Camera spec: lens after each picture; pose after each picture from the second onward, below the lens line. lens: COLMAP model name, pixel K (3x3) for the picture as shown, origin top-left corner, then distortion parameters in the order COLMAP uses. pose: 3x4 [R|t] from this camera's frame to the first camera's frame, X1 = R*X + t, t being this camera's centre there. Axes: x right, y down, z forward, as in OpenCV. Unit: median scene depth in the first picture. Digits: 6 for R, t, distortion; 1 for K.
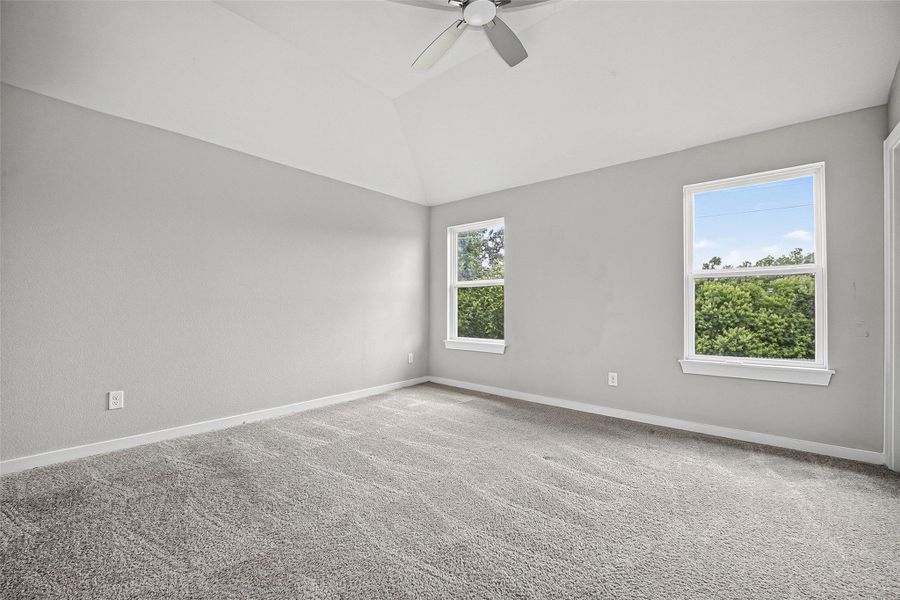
lens RADIAL K [[372.9, 0, 450.0], [0, 372.9, 300.0], [0, 0, 1]] dist [0.000788, -0.000024]
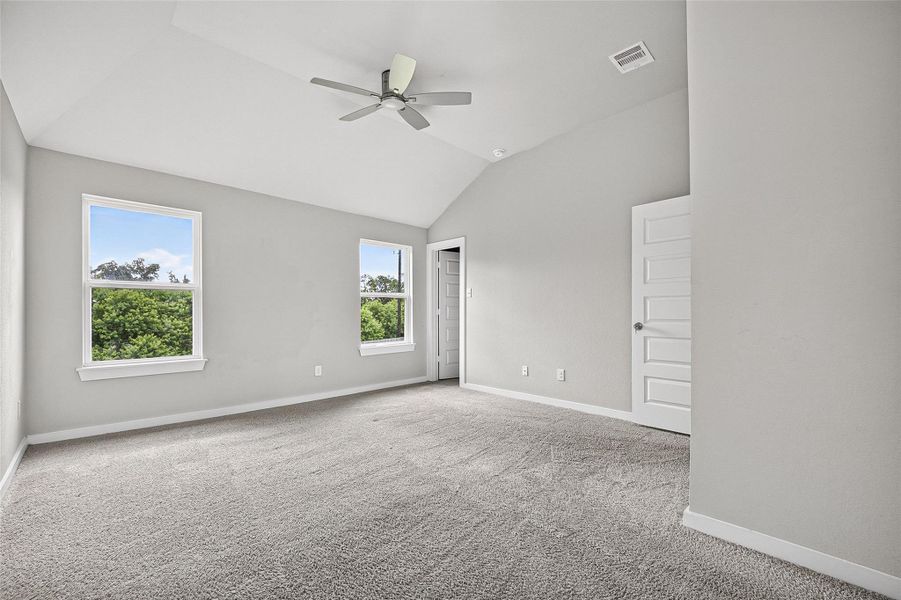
lens RADIAL K [[396.1, 0, 452.7], [0, 396.1, 308.9], [0, 0, 1]] dist [-0.000768, -0.000256]
pose [[0.073314, 0.002171, 0.997307, -0.219585], [-0.008866, 0.999960, -0.001525, -0.000347], [-0.997270, -0.008730, 0.073330, 0.109255]]
